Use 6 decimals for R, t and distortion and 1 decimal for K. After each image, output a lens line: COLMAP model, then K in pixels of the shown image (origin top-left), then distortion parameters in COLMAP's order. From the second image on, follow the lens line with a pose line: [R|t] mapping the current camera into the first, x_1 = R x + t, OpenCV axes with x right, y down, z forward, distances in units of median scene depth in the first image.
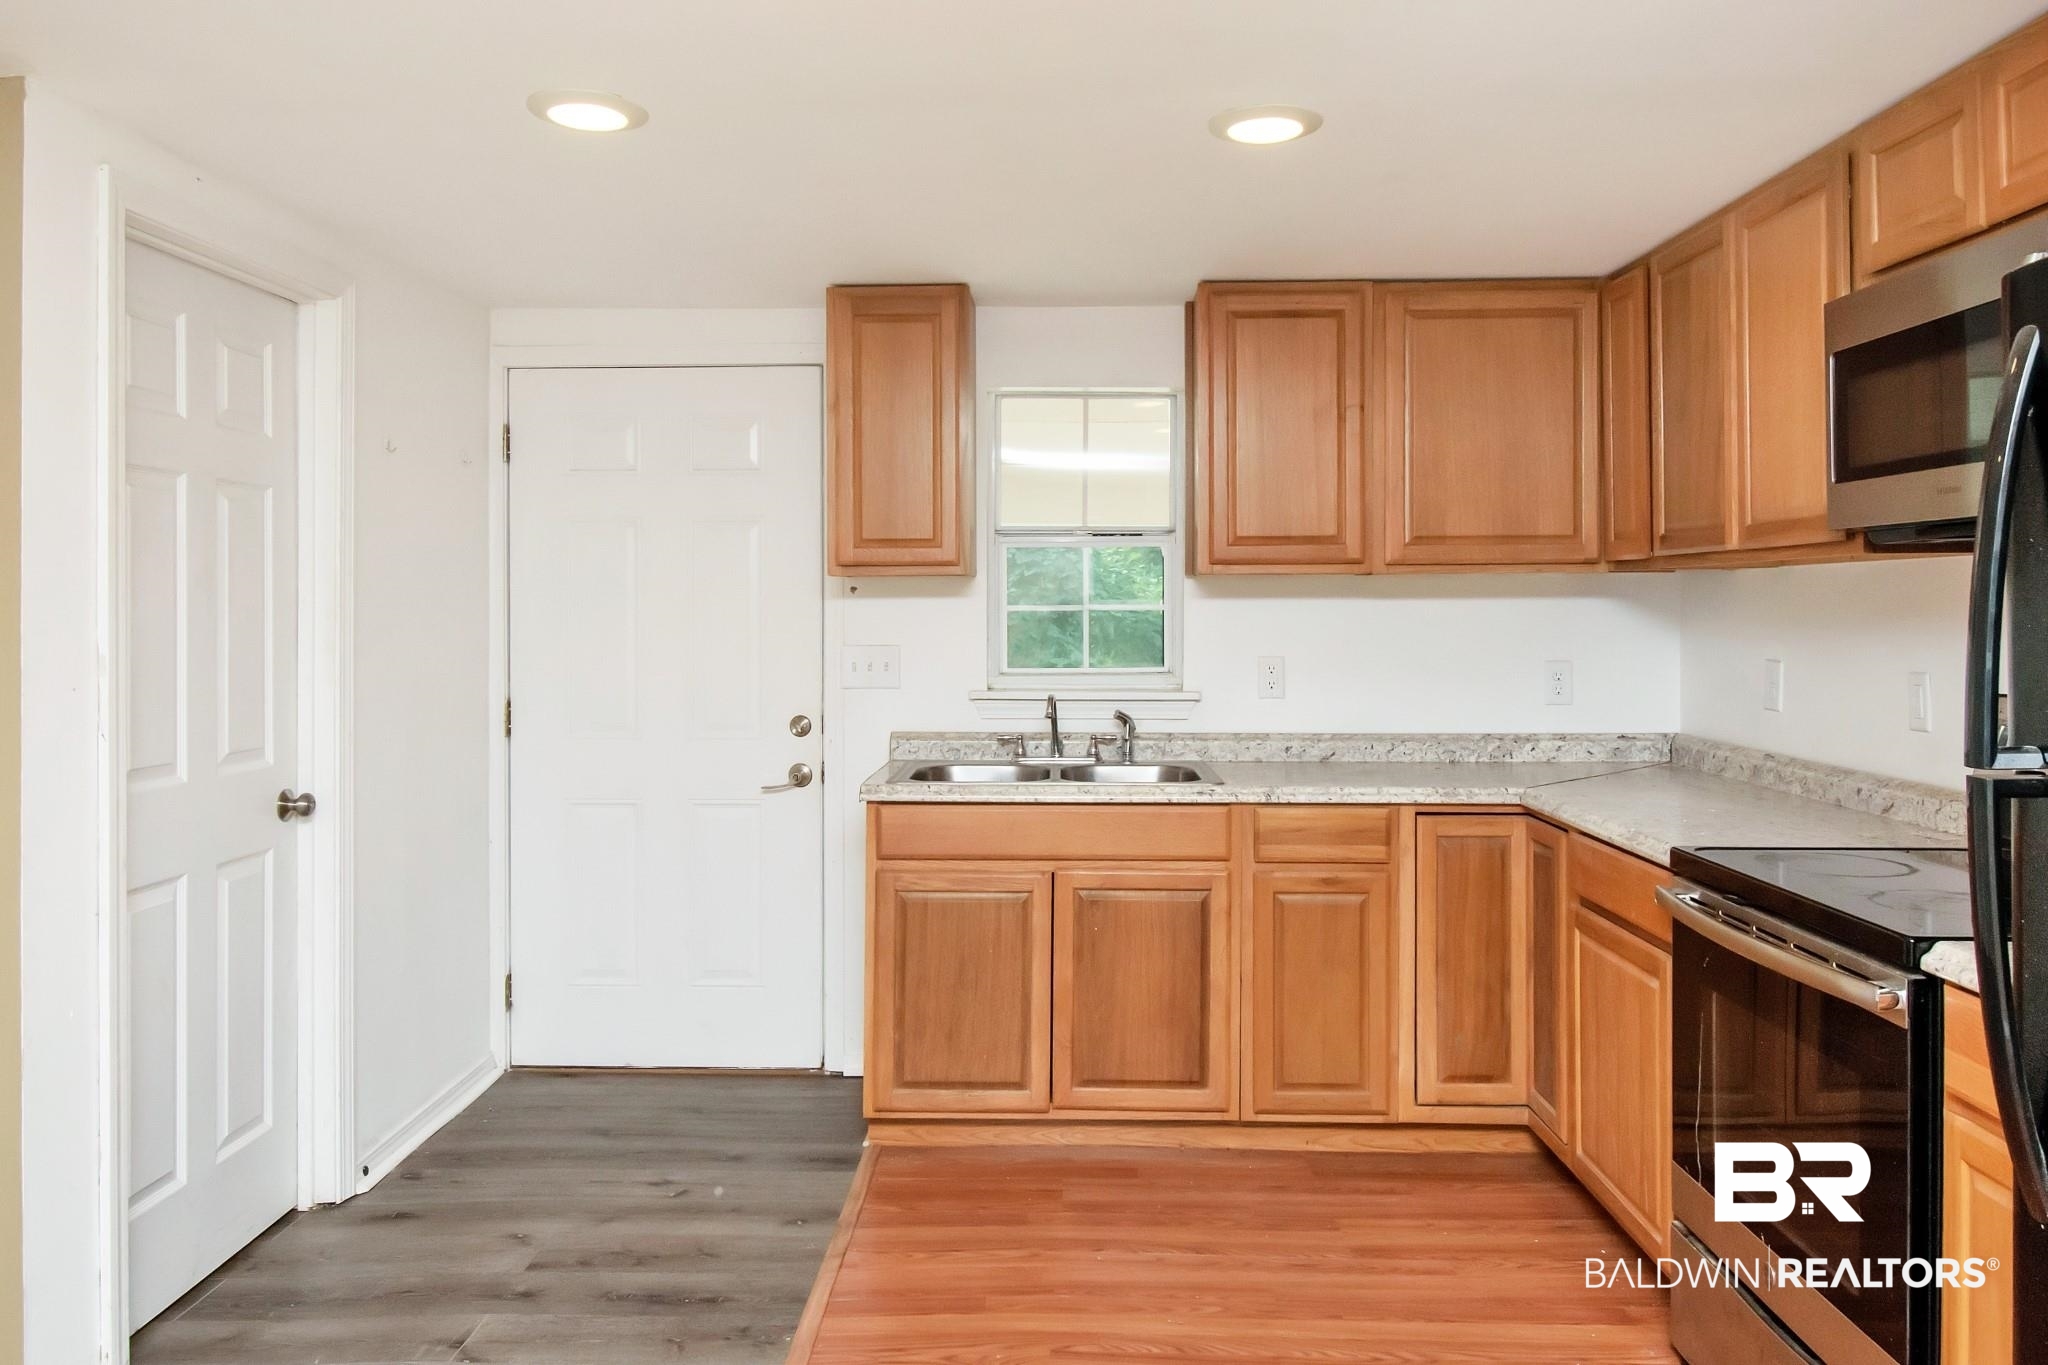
lens RADIAL K [[1484.2, 0, 1052.3], [0, 1484.2, 608.0], [0, 0, 1]] dist [-0.009575, -0.004184]
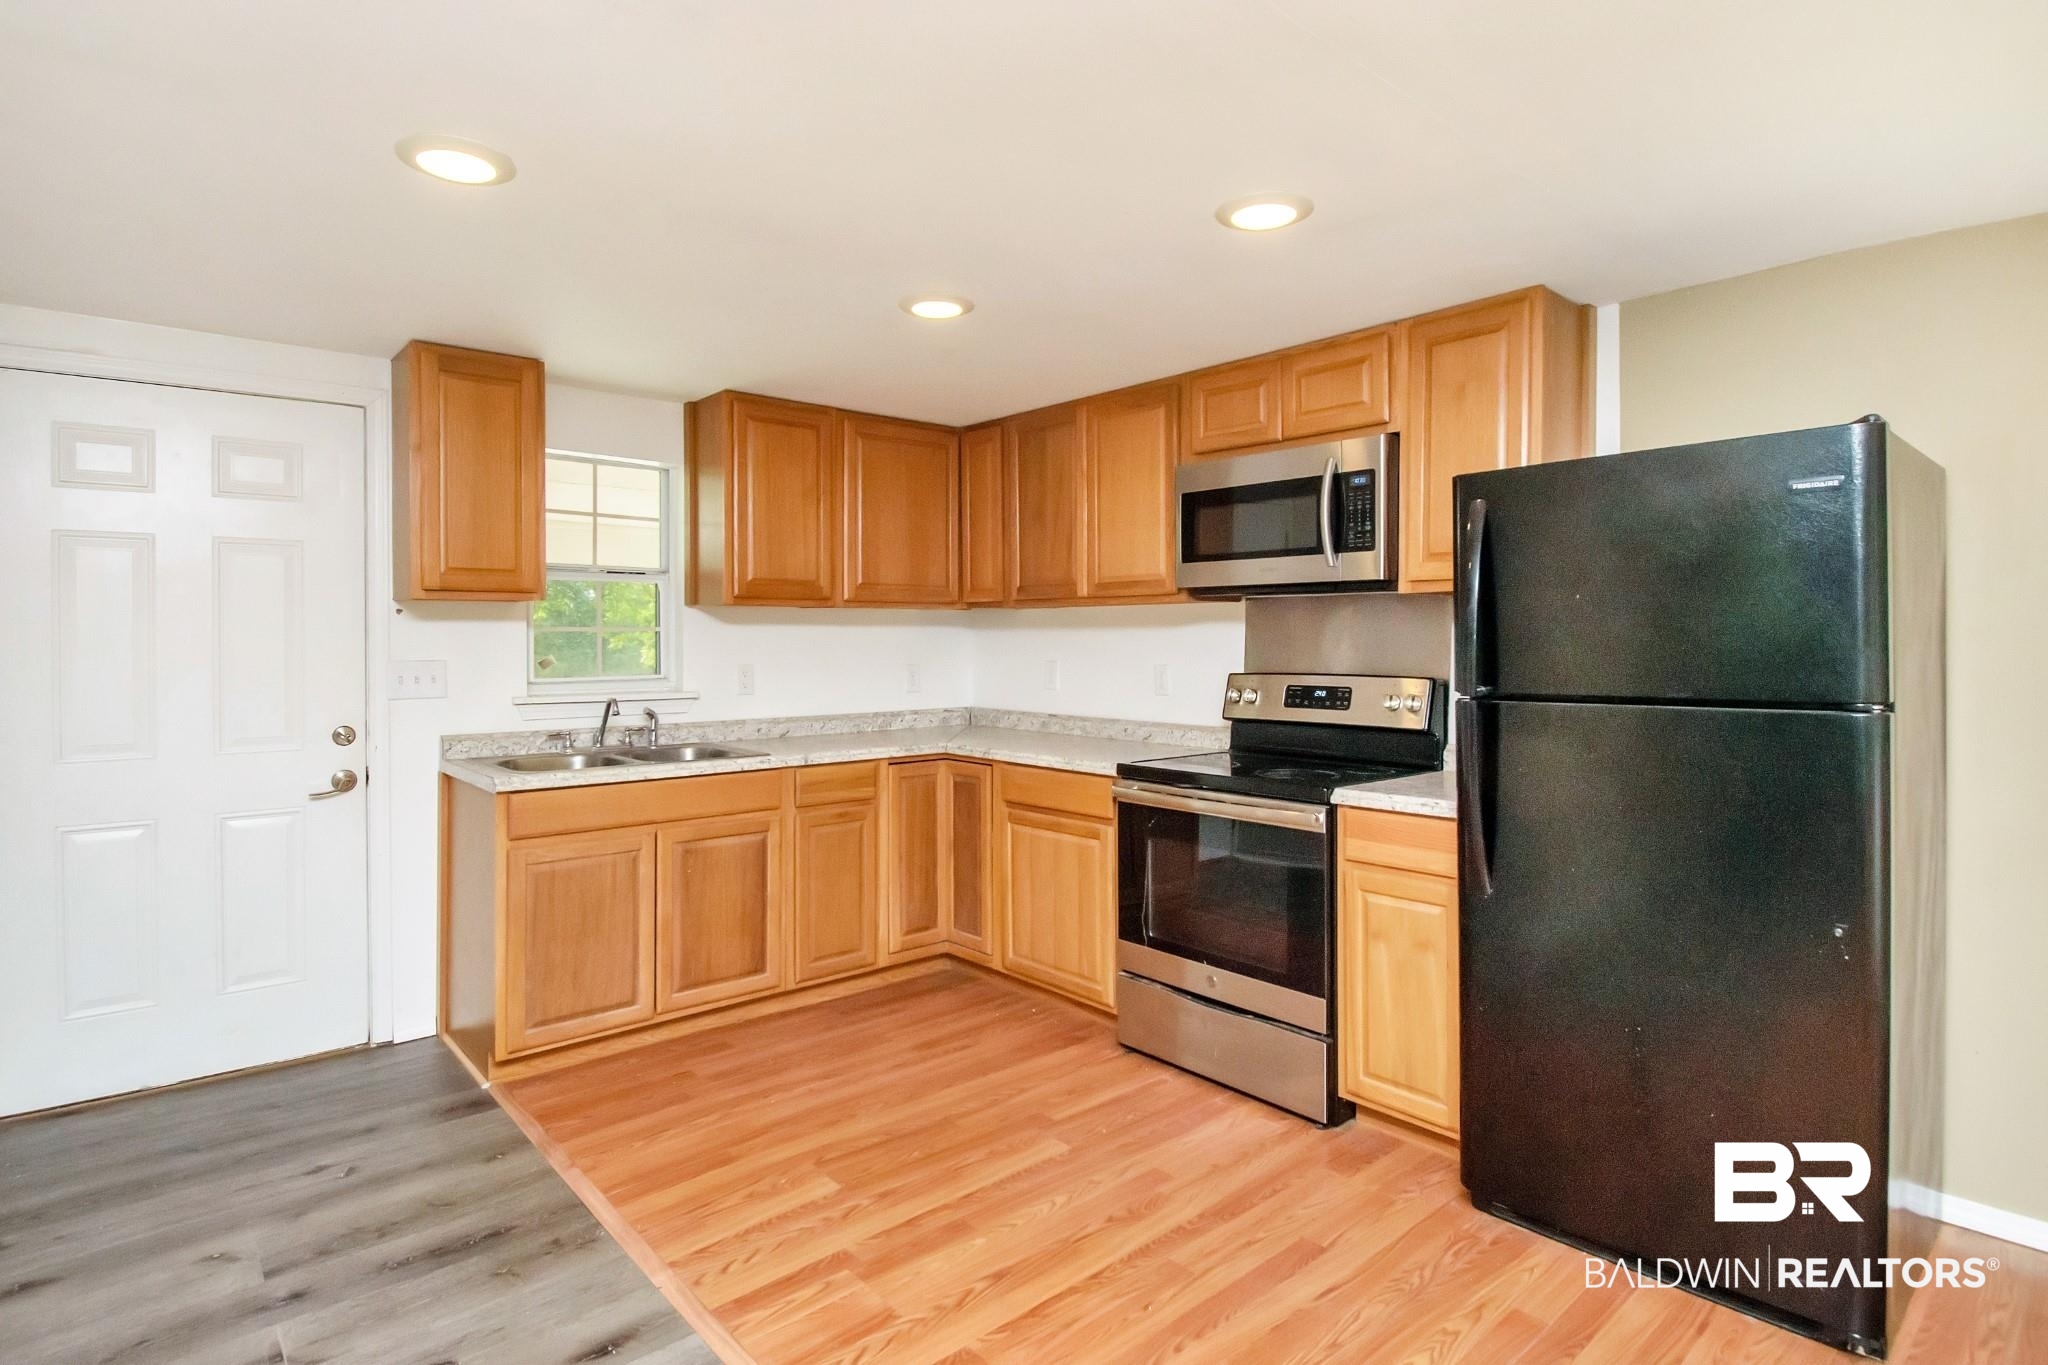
lens RADIAL K [[1042.4, 0, 1027.6], [0, 1042.4, 646.1], [0, 0, 1]] dist [0.000869, -0.022083]
pose [[0.731942, -0.005109, 0.681348, -0.381985], [-0.002366, 0.999947, 0.010040, 0.005295], [-0.681363, -0.008961, 0.731891, 0.115530]]
